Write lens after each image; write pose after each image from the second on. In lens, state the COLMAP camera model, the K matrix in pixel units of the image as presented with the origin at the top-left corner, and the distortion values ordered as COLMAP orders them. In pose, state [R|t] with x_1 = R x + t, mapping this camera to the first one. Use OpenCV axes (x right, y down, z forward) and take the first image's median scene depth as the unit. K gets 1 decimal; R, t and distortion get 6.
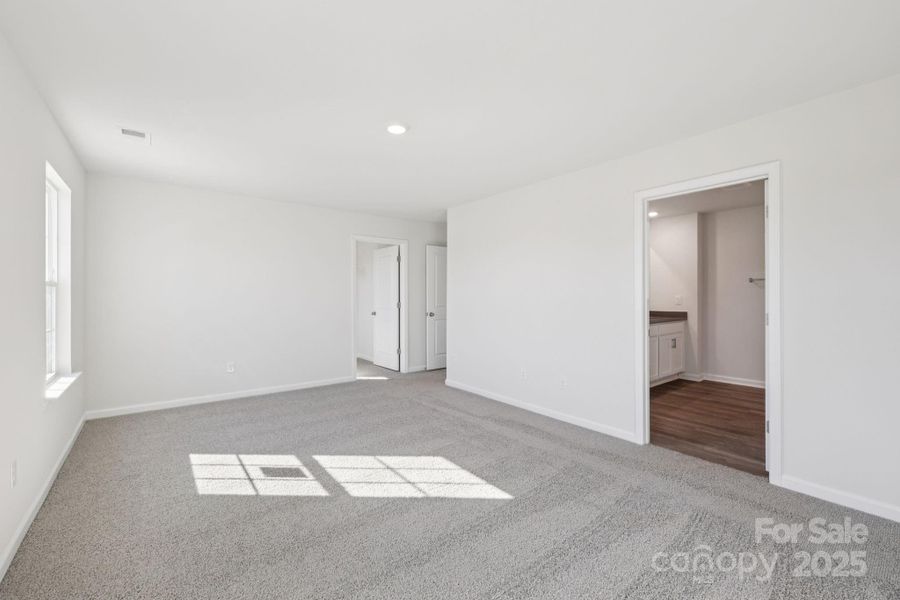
lens RADIAL K [[374.1, 0, 444.2], [0, 374.1, 292.7], [0, 0, 1]] dist [0.001564, 0.000109]
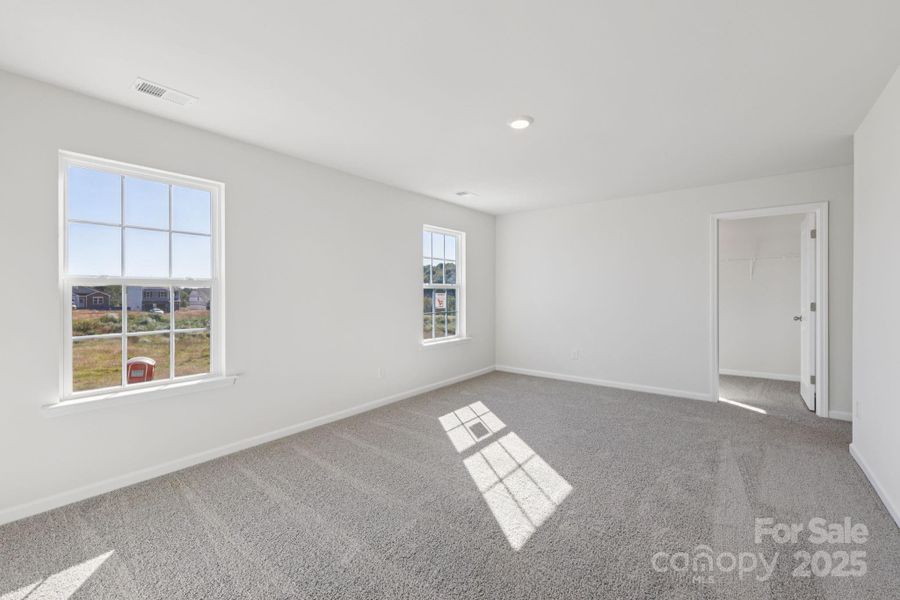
lens RADIAL K [[374.1, 0, 444.2], [0, 374.1, 292.7], [0, 0, 1]] dist [0.001564, 0.000109]
pose [[0.239858, -0.001359, -0.970807, 0.774848], [0.010549, 0.999944, 0.001206, 0.005619], [0.970751, -0.010530, 0.239858, 0.571300]]
